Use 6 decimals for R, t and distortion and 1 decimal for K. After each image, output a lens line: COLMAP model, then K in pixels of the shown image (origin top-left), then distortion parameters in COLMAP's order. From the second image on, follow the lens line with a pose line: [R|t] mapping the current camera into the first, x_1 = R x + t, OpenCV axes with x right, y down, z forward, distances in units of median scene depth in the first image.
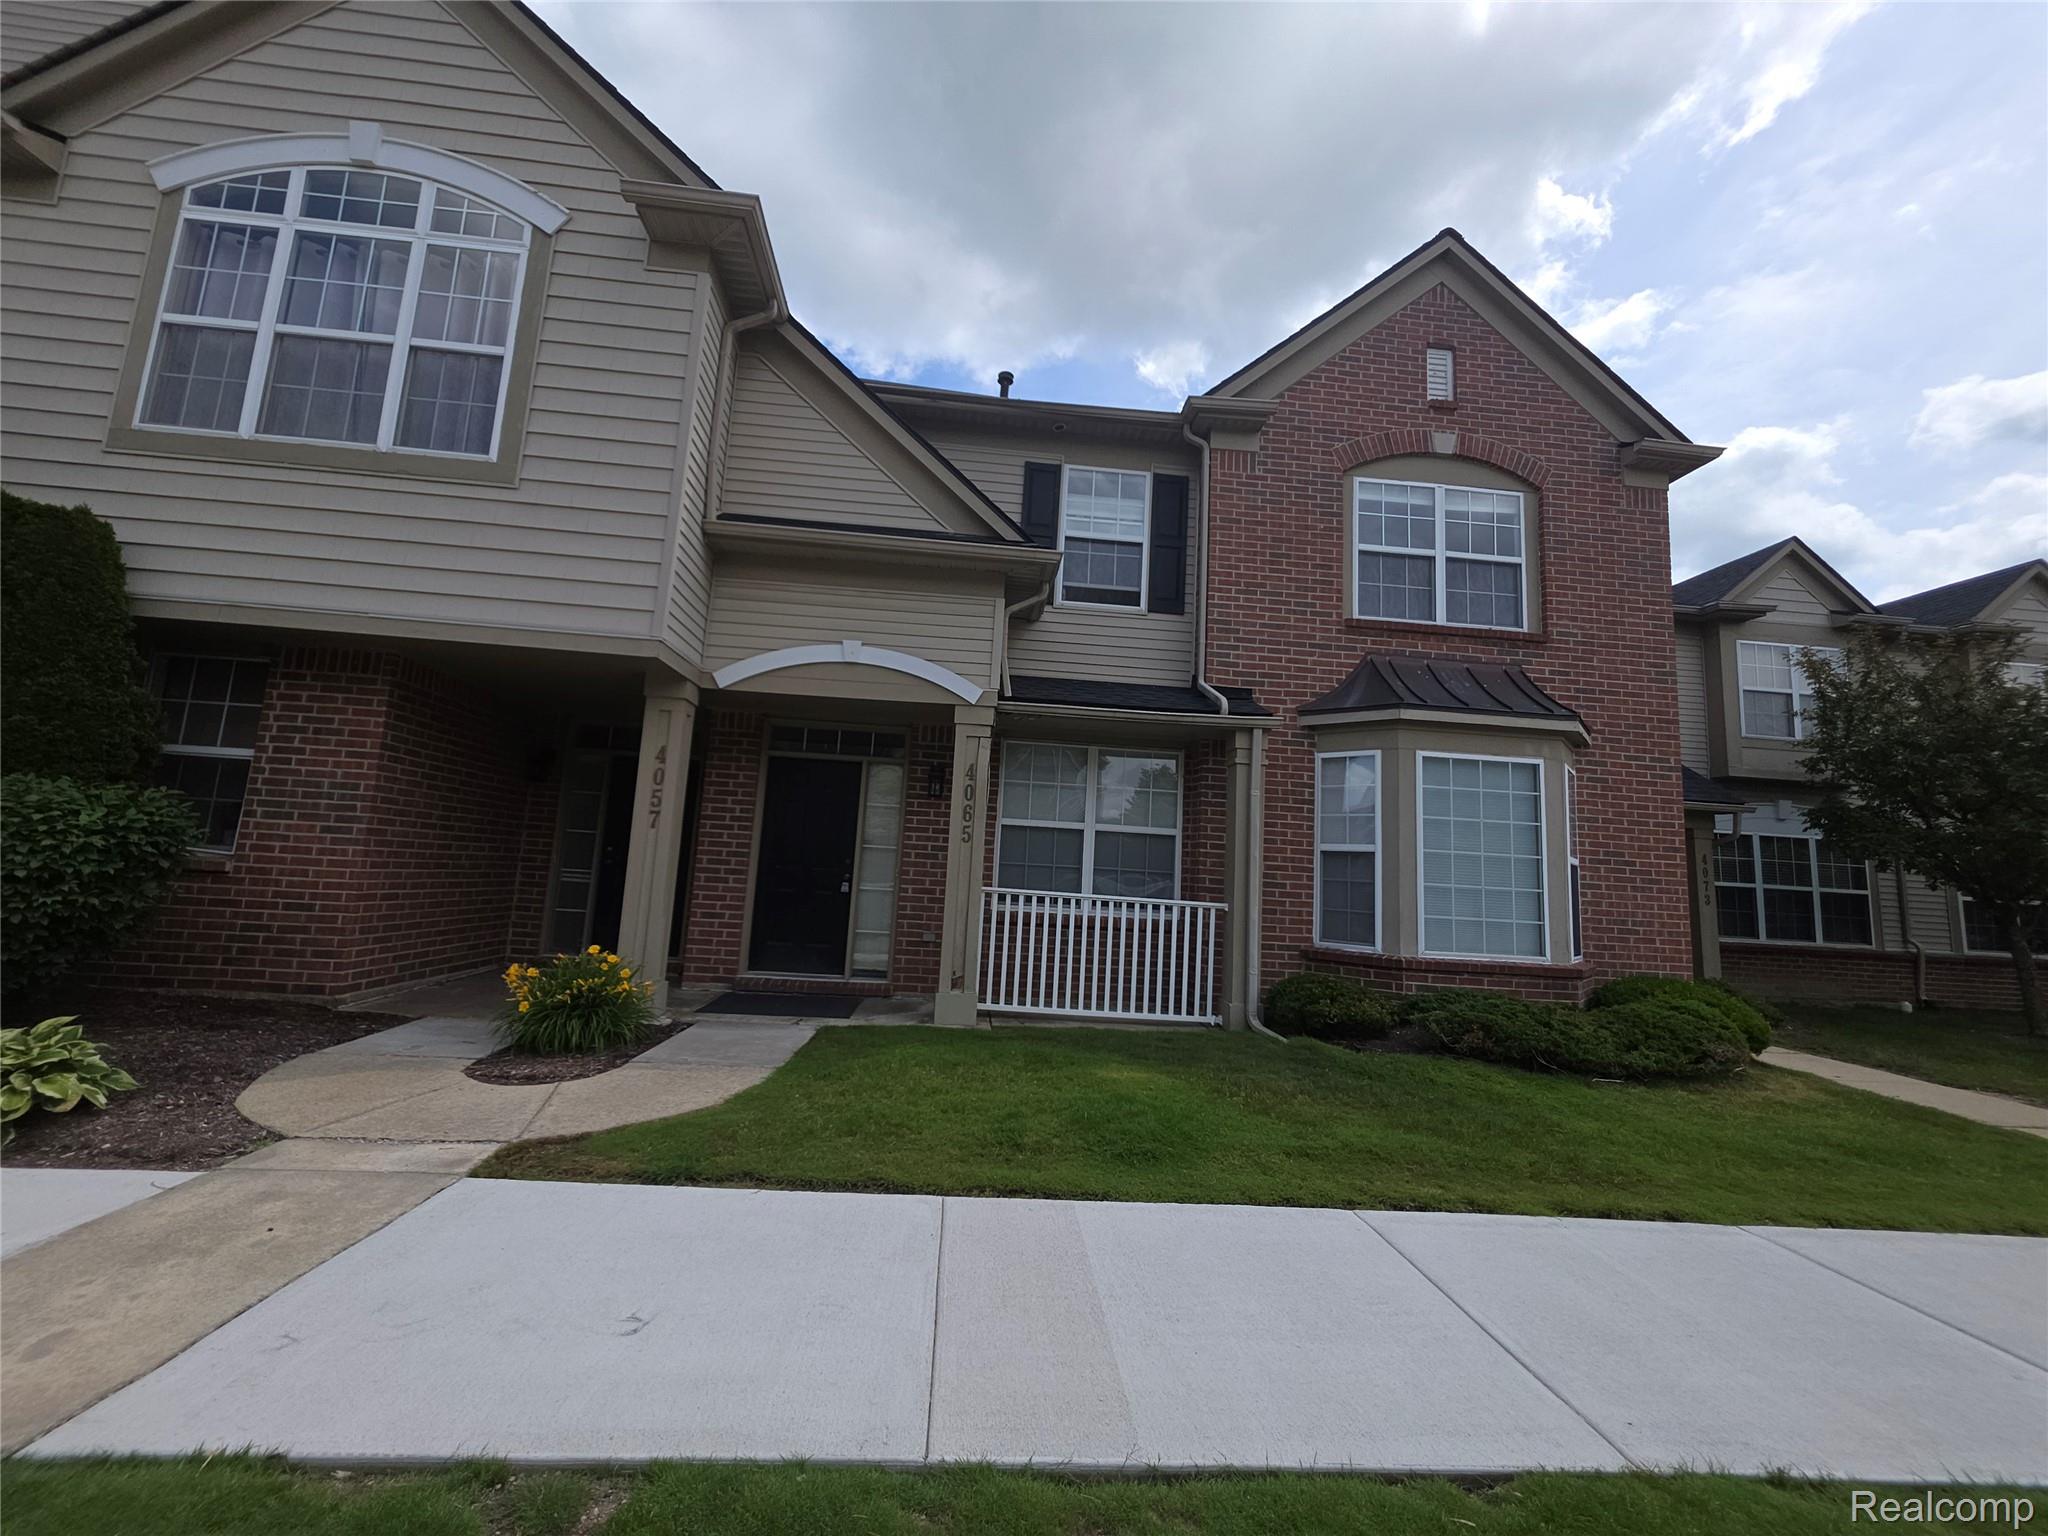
lens RADIAL K [[819.8, 0, 1021.5], [0, 819.8, 755.2], [0, 0, 1]] dist [0.000180, 0.000235]
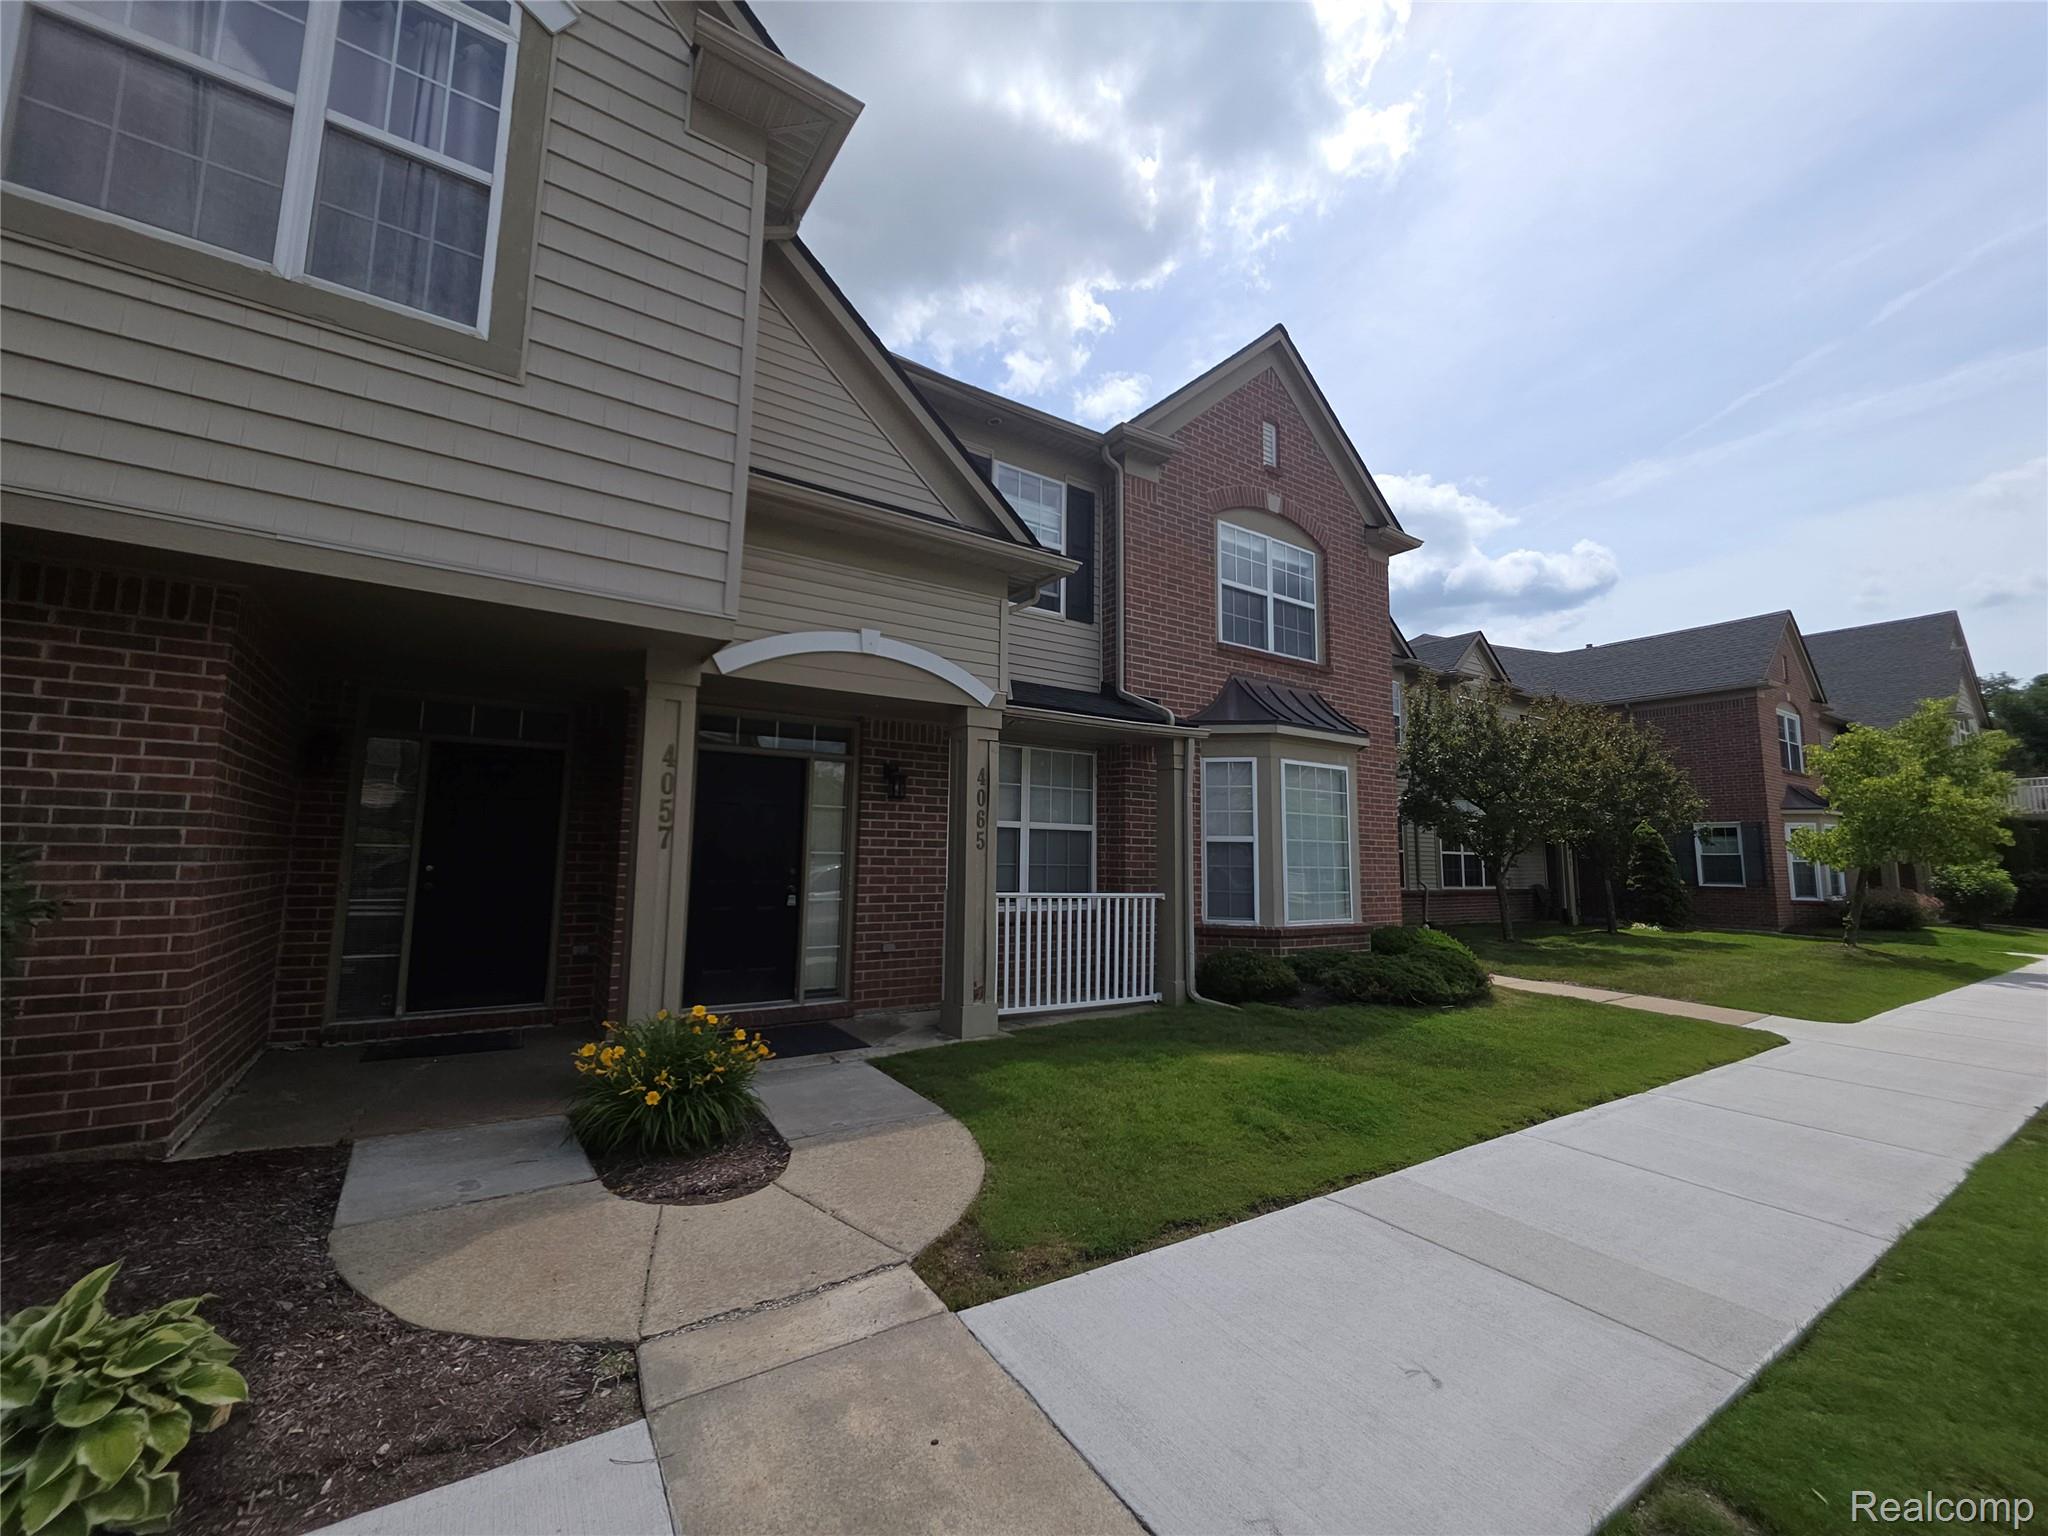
lens RADIAL K [[819.8, 0, 1021.5], [0, 819.8, 755.2], [0, 0, 1]] dist [0.000180, 0.000235]
pose [[0.873131, 0.018650, 0.487128, -0.478049], [-0.037202, 0.998903, 0.028437, -0.033069], [-0.486064, -0.042952, 0.872867, 0.125318]]
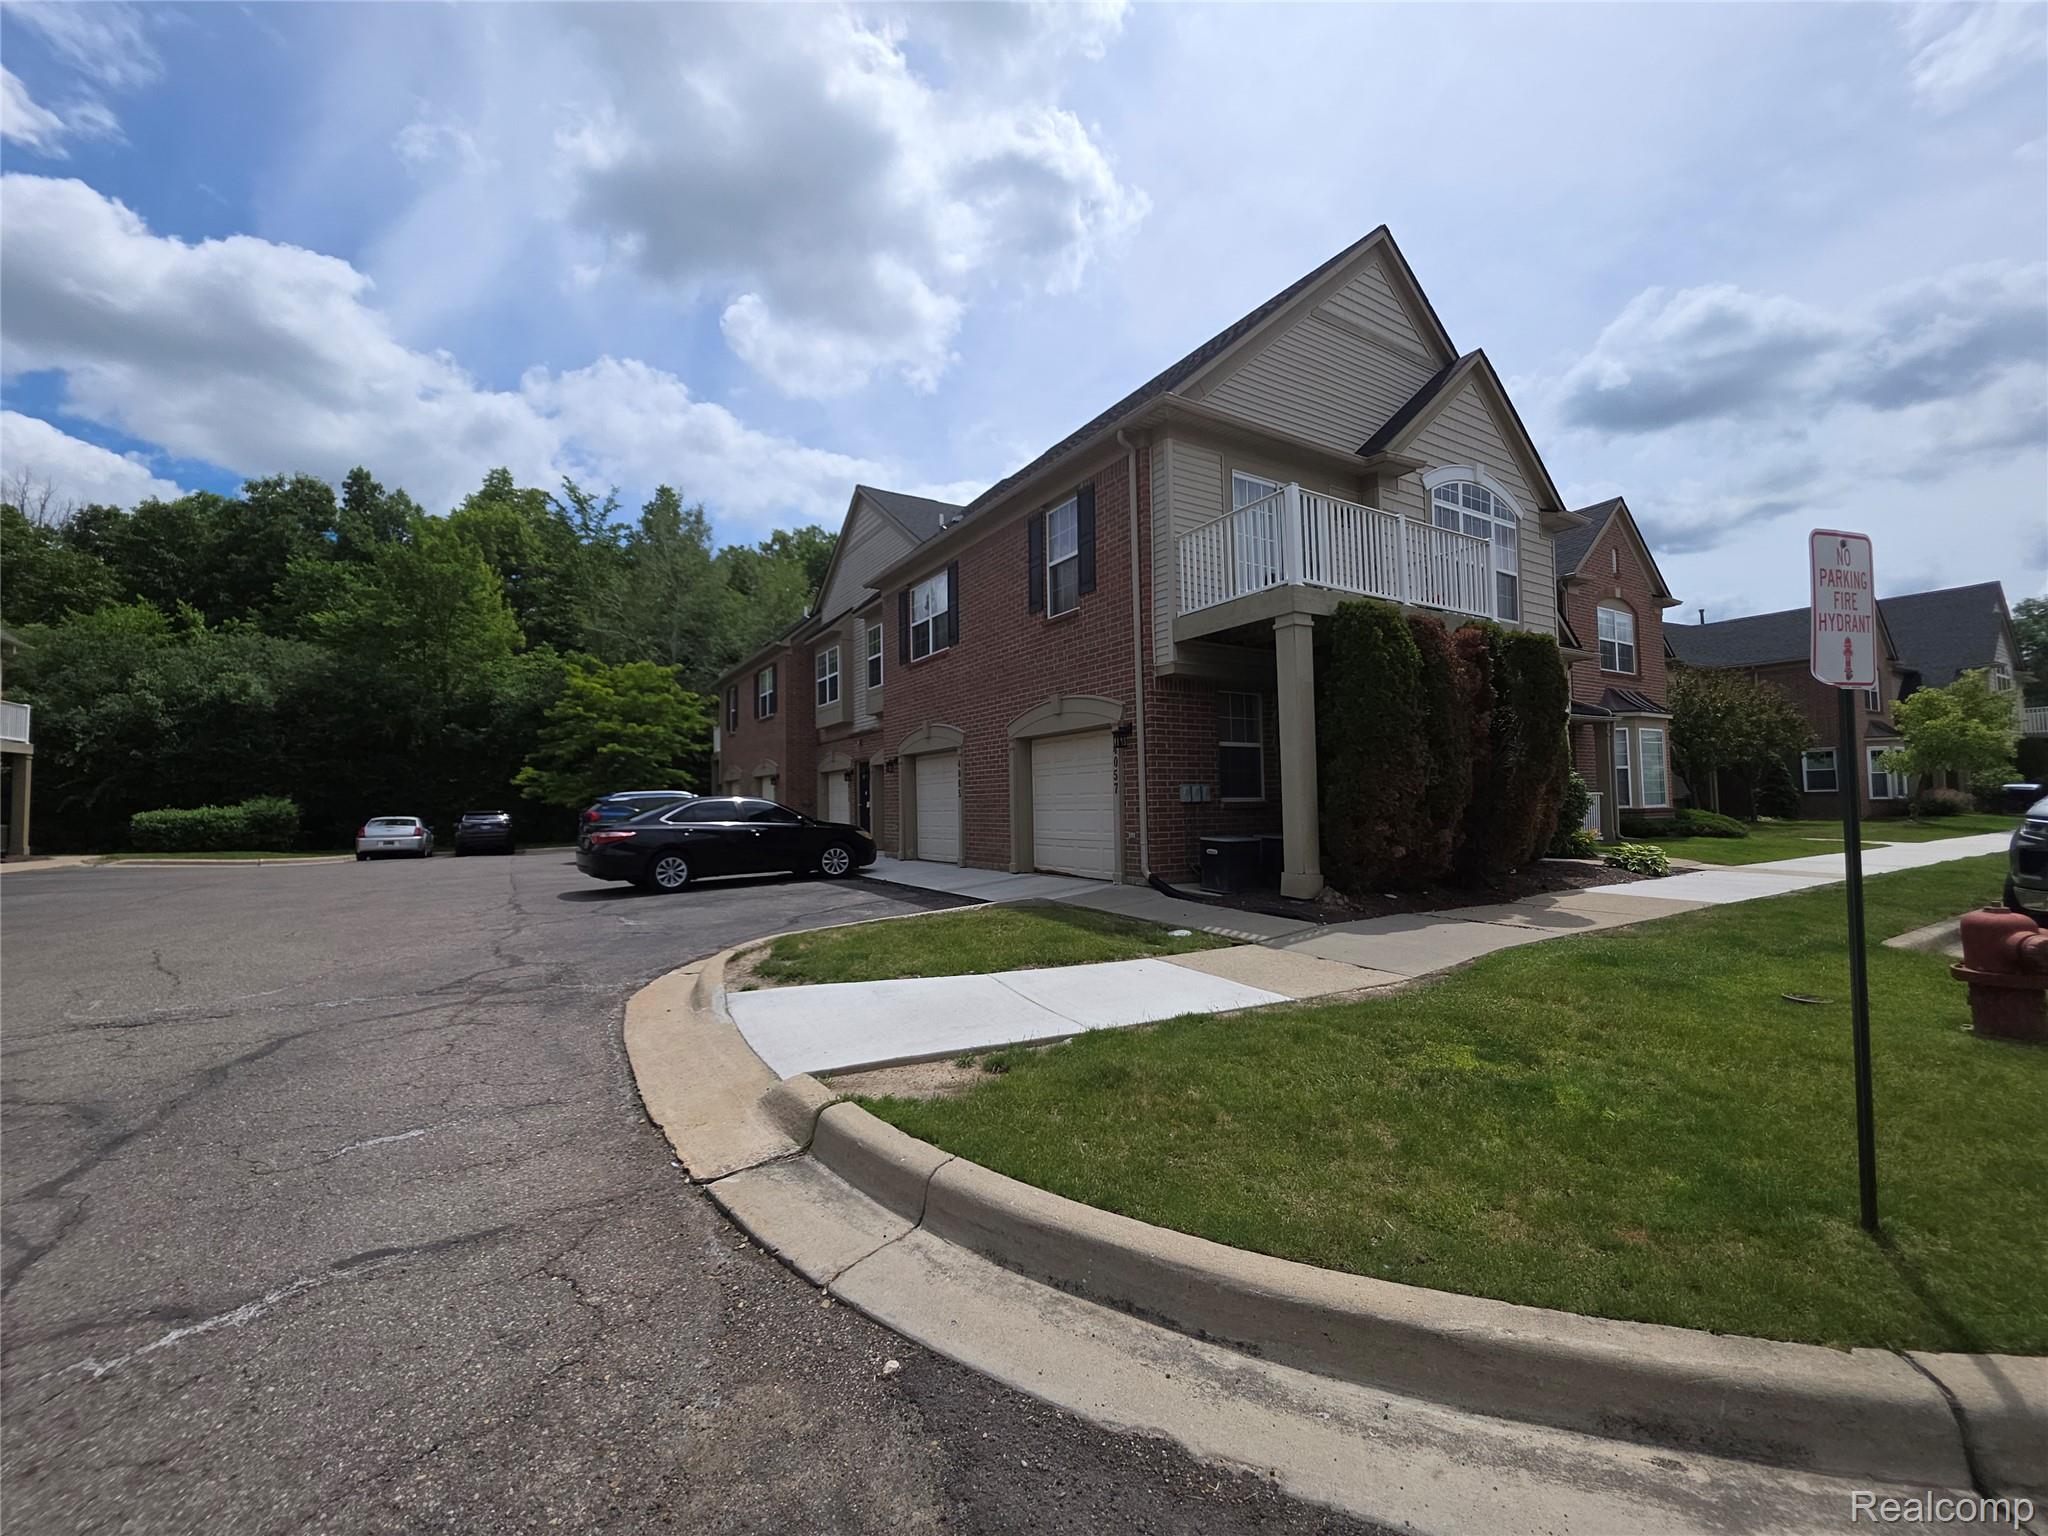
lens RADIAL K [[820.3, 0, 1018.5], [0, 820.3, 764.2], [0, 0, 1]] dist [0.000402, 0.000187]
pose [[0.887500, -0.048487, 0.458250, -2.527096], [-0.002011, 0.994032, 0.109072, -0.175439], [-0.460803, -0.097723, 0.882106, -0.390513]]
